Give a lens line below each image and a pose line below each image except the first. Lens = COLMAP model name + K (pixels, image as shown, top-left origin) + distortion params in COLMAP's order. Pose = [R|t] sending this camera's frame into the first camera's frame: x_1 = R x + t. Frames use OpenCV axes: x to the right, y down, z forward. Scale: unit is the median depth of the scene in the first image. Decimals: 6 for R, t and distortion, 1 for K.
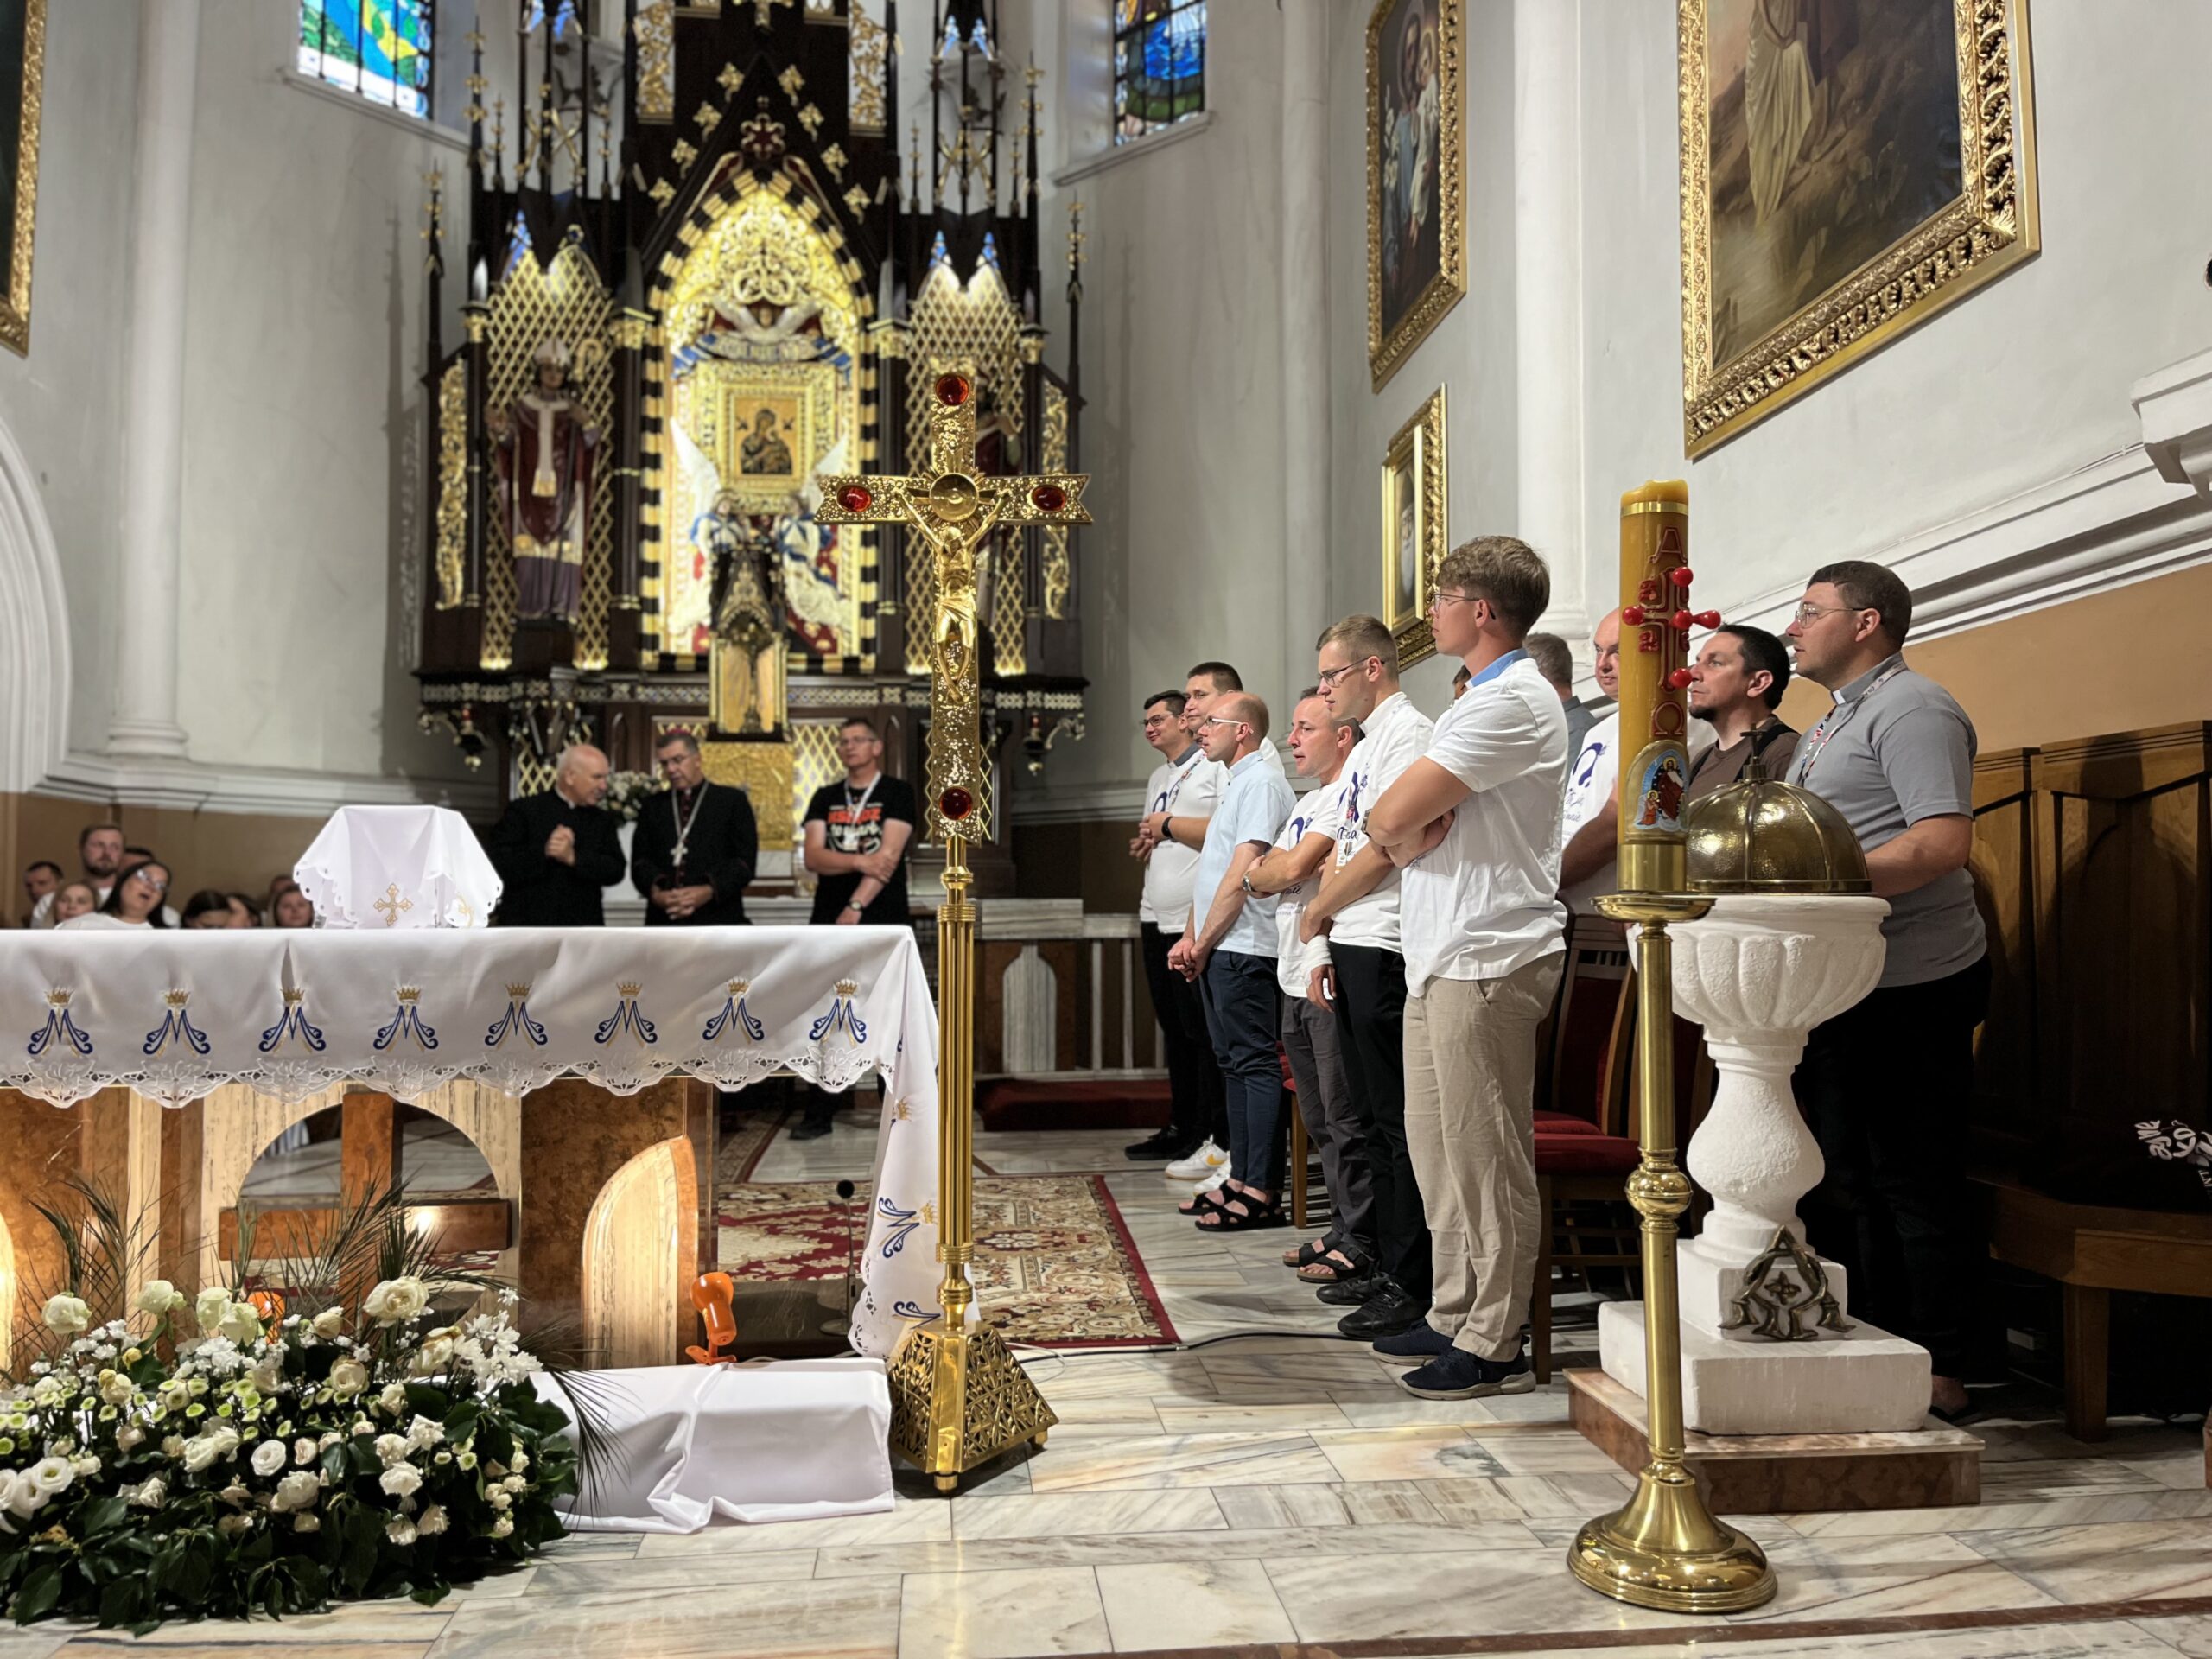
lens RADIAL K [[1704.8, 0, 1113.5], [0, 1704.8, 815.9], [0, 0, 1]] dist [0.064321, -0.092568]
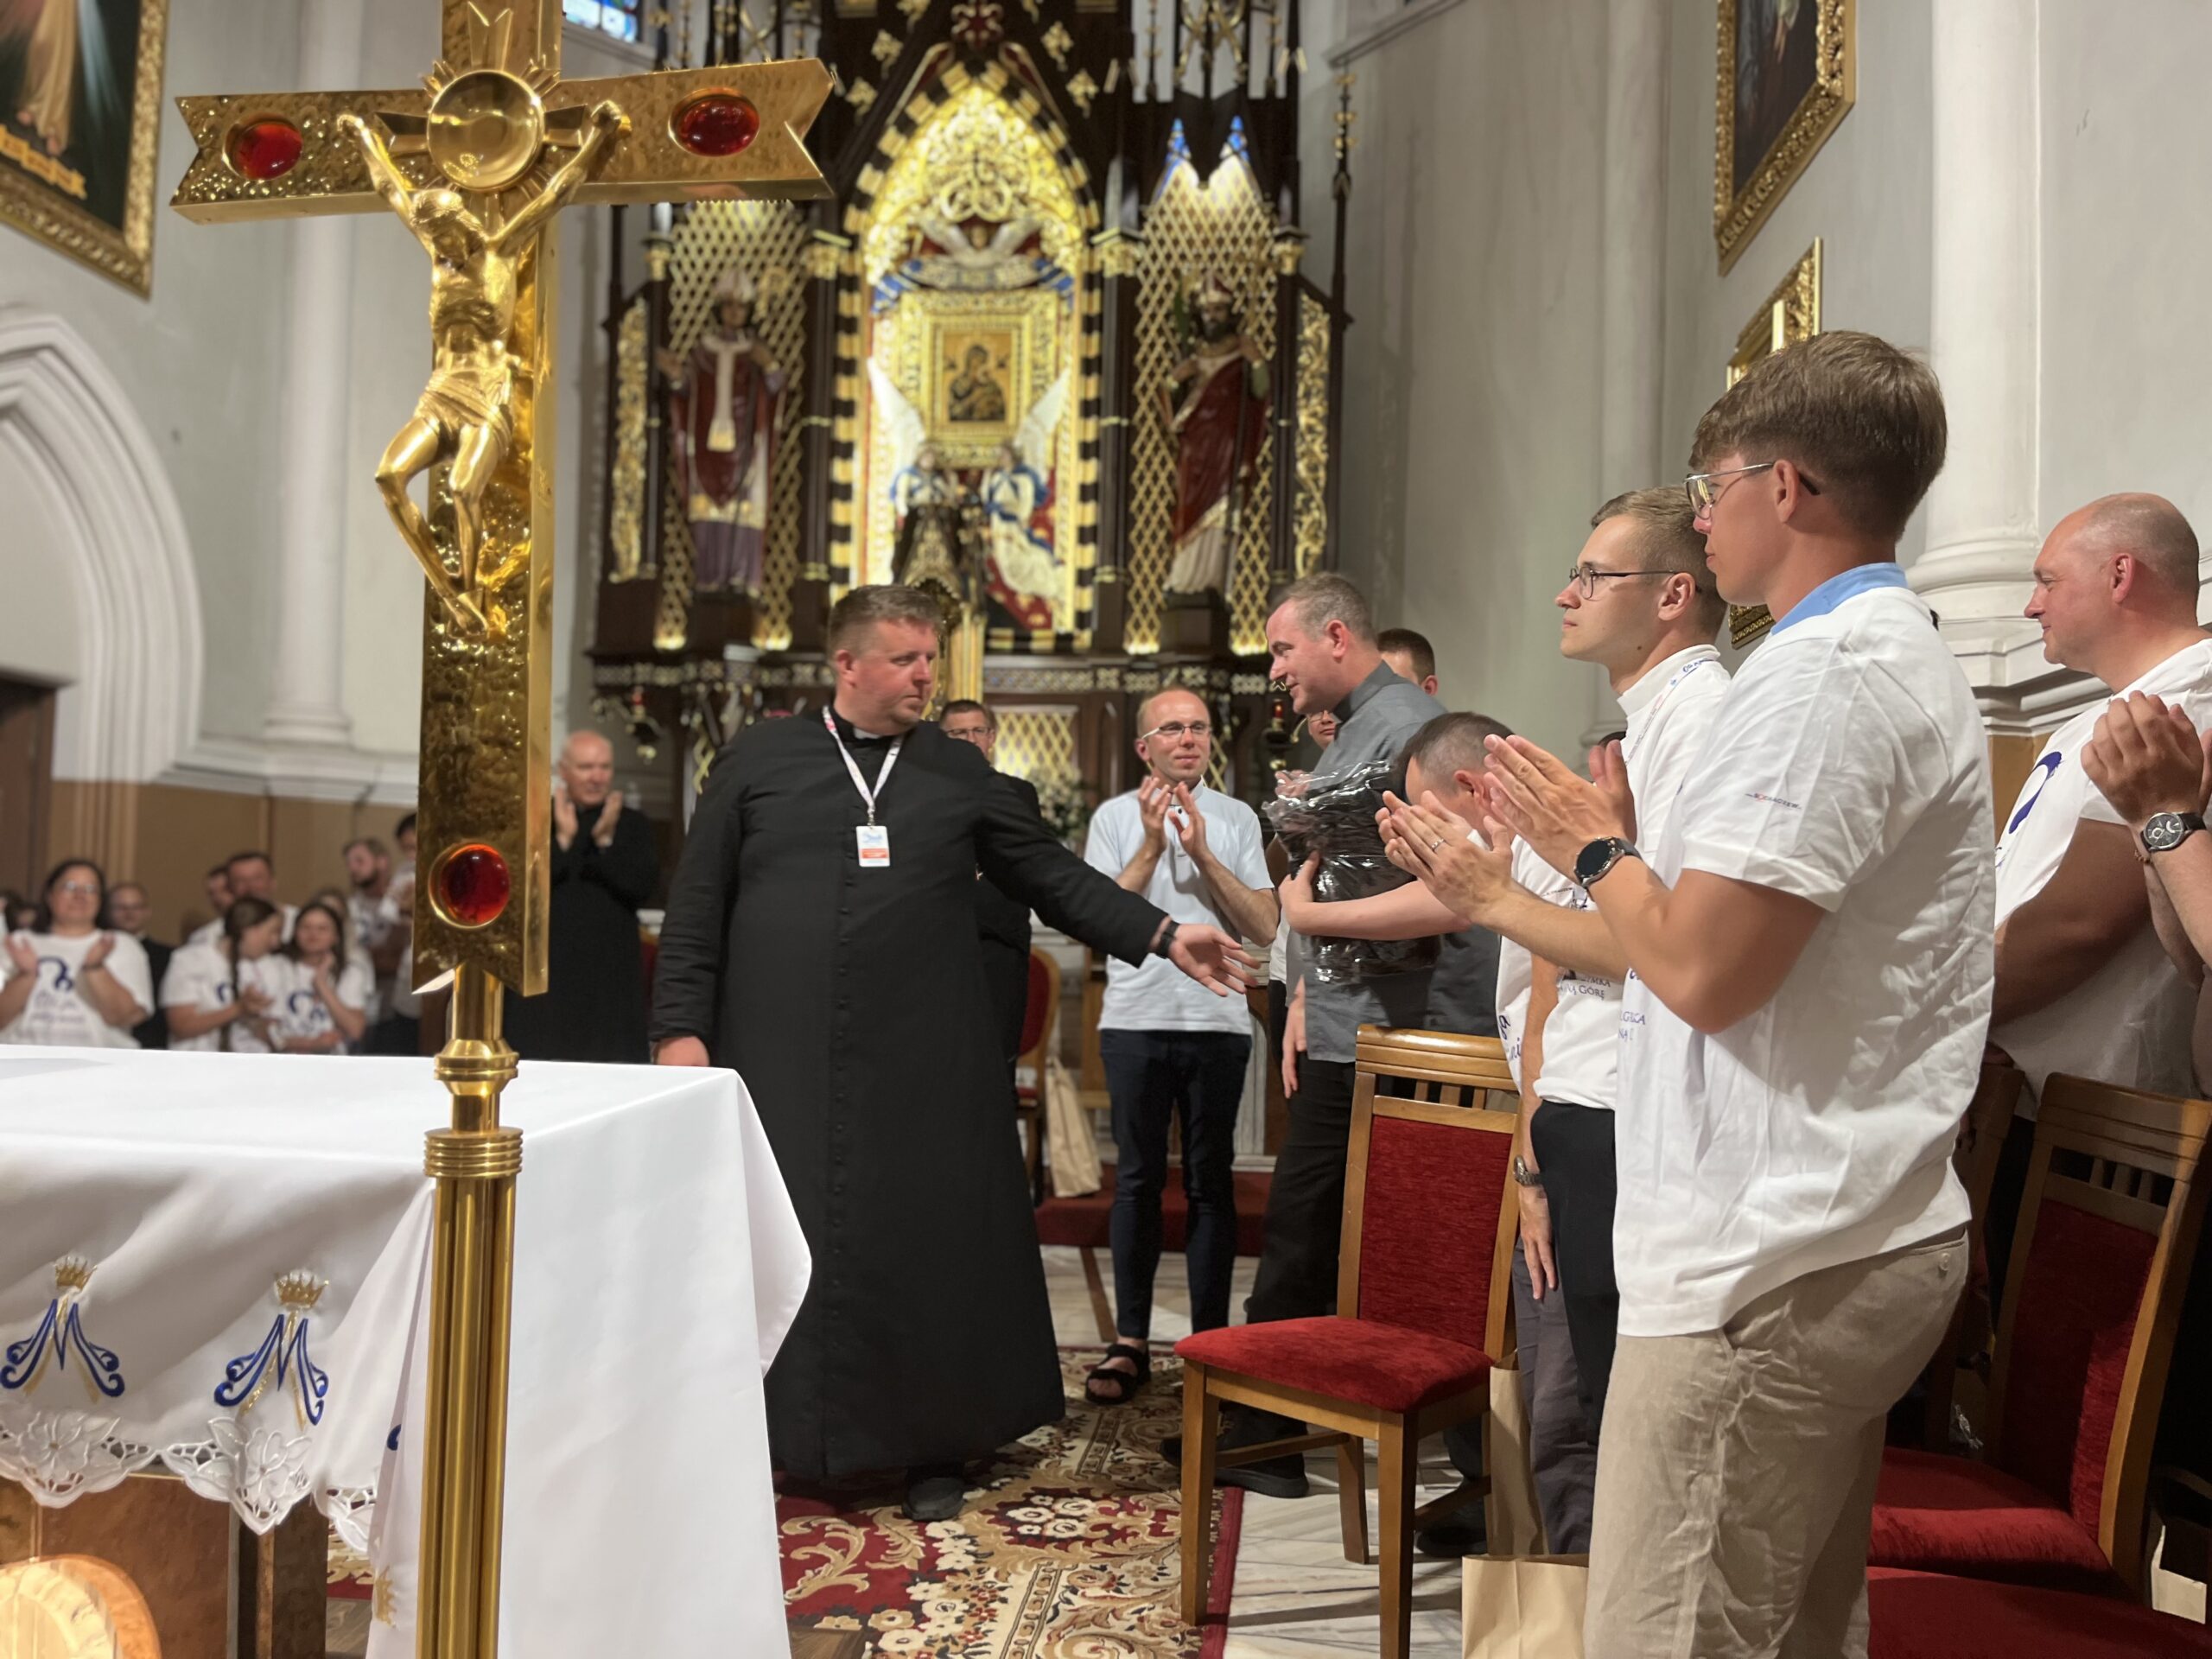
lens RADIAL K [[1704.8, 0, 1089.8], [0, 1704.8, 842.3], [0, 0, 1]] dist [0.064321, -0.092568]
pose [[0.977945, 0.020531, -0.207853, 0.037468], [-0.016289, 0.999623, 0.022097, -0.007961], [0.208228, -0.018224, 0.977910, 0.170562]]
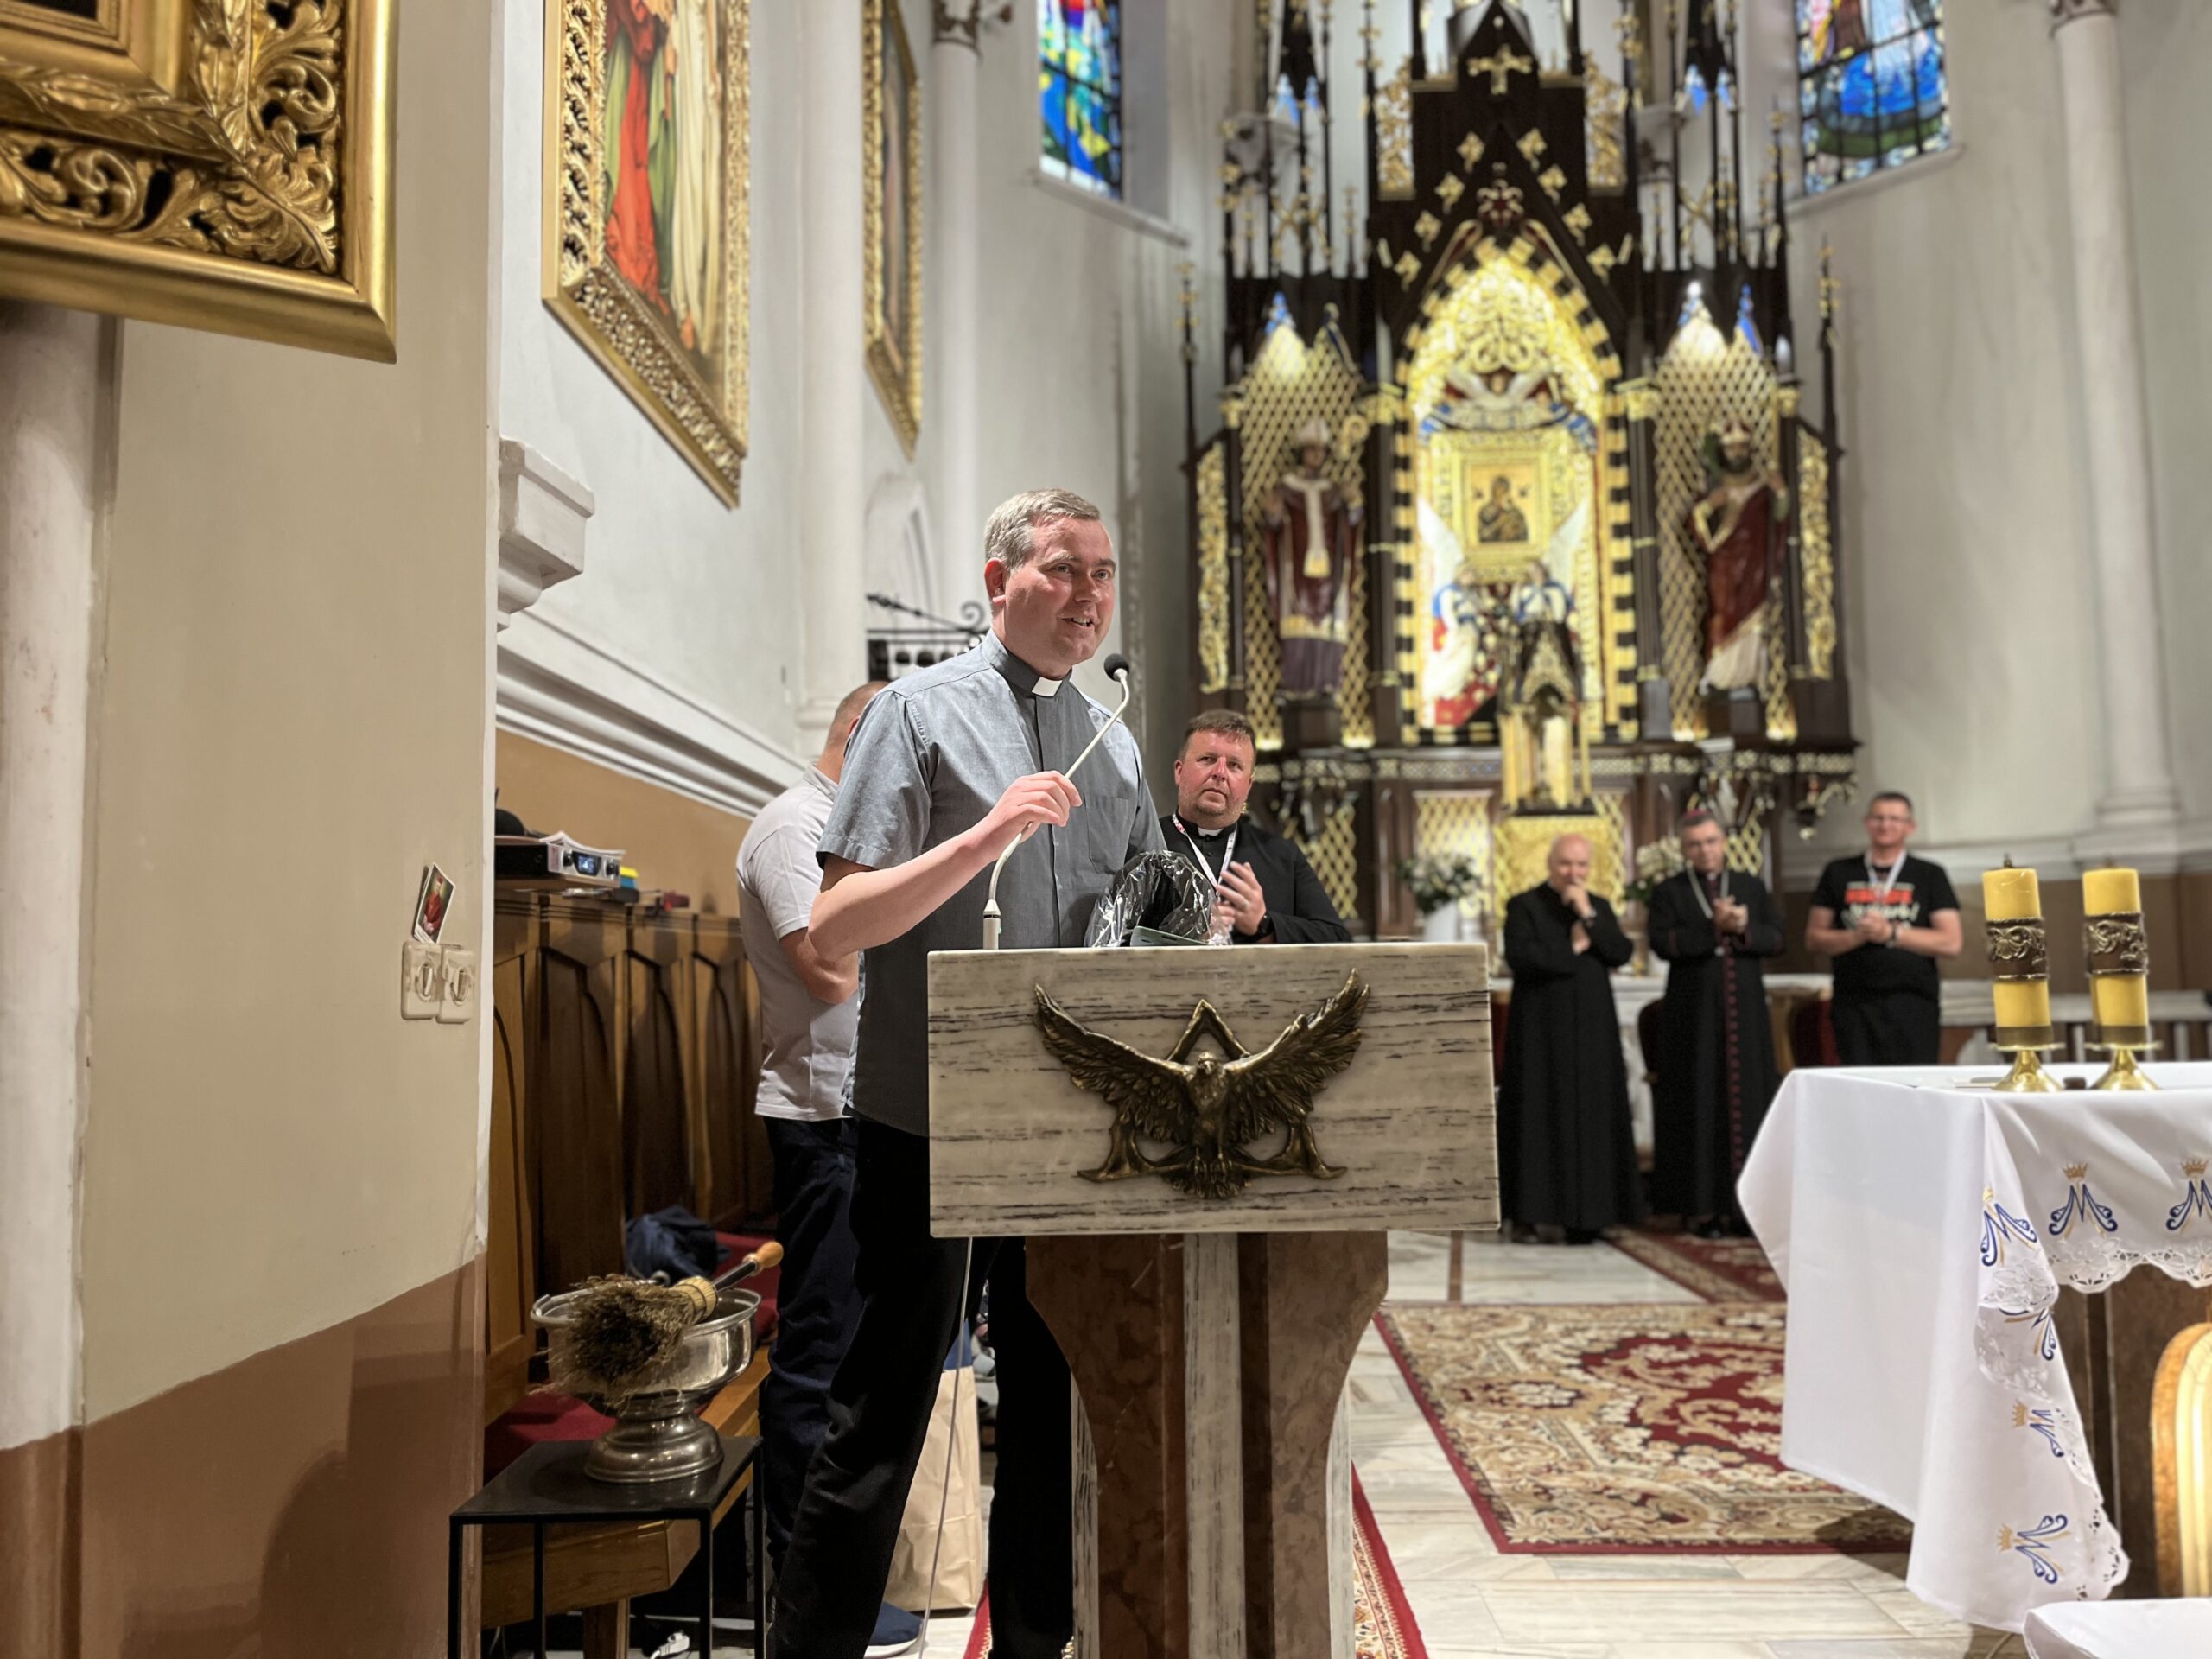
lens RADIAL K [[1704.8, 0, 1116.5], [0, 1704.8, 827.4], [0, 0, 1]] dist [0.064321, -0.092568]
pose [[0.992976, -0.023133, -0.116031, -0.320913], [0.020495, 0.999505, -0.023877, -0.017455], [0.116526, 0.021331, 0.992959, 0.000356]]
